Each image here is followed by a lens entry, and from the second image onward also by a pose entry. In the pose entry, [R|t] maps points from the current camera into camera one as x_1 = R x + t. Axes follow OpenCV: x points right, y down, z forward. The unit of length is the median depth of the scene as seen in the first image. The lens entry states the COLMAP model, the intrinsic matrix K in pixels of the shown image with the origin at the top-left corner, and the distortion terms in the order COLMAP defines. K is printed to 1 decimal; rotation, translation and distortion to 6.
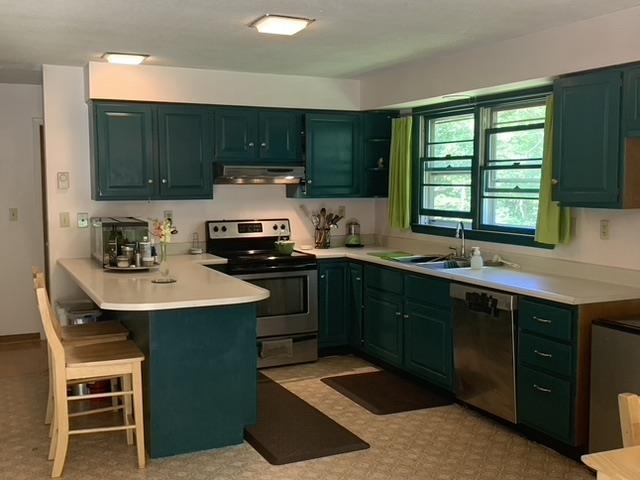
lens RADIAL K [[727.8, 0, 311.1], [0, 727.8, 243.8], [0, 0, 1]] dist [0.034372, 0.000000]
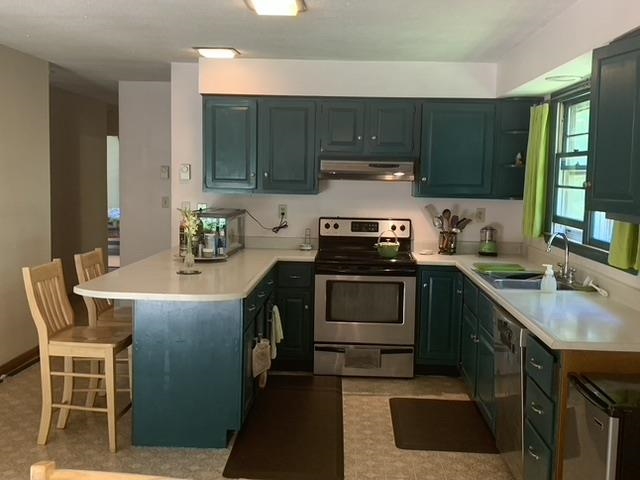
lens RADIAL K [[727.8, 0, 307.4], [0, 727.8, 249.2], [0, 0, 1]] dist [0.034372, 0.000000]
pose [[0.885891, 0.070454, -0.458511, 0.327566], [-0.065533, 0.997494, 0.026655, -0.015231], [0.459240, 0.006434, 0.888289, 0.153727]]
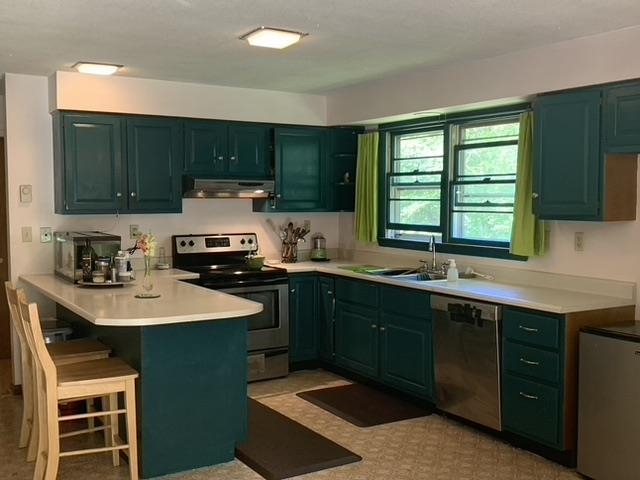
lens RADIAL K [[727.8, 0, 315.9], [0, 727.8, 242.8], [0, 0, 1]] dist [0.034372, 0.000000]
pose [[0.993699, -0.003623, 0.112022, -0.071745], [0.006430, 0.999674, -0.024710, 0.004598], [-0.111896, 0.025274, 0.993398, 0.003383]]
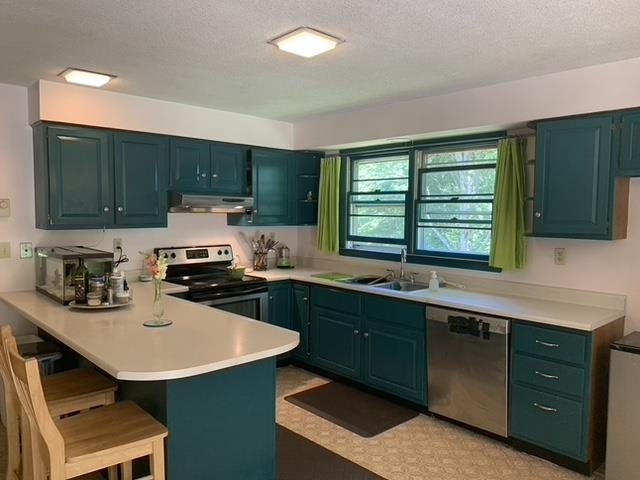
lens RADIAL K [[489.5, 0, 312.8], [0, 489.5, 239.3], [0, 0, 1]] dist [0.013900, -0.020313]
pose [[0.949031, -0.007038, 0.315105, -0.173183], [0.015356, 0.999596, -0.023923, -0.027238], [-0.314810, 0.027543, 0.948755, 0.308915]]
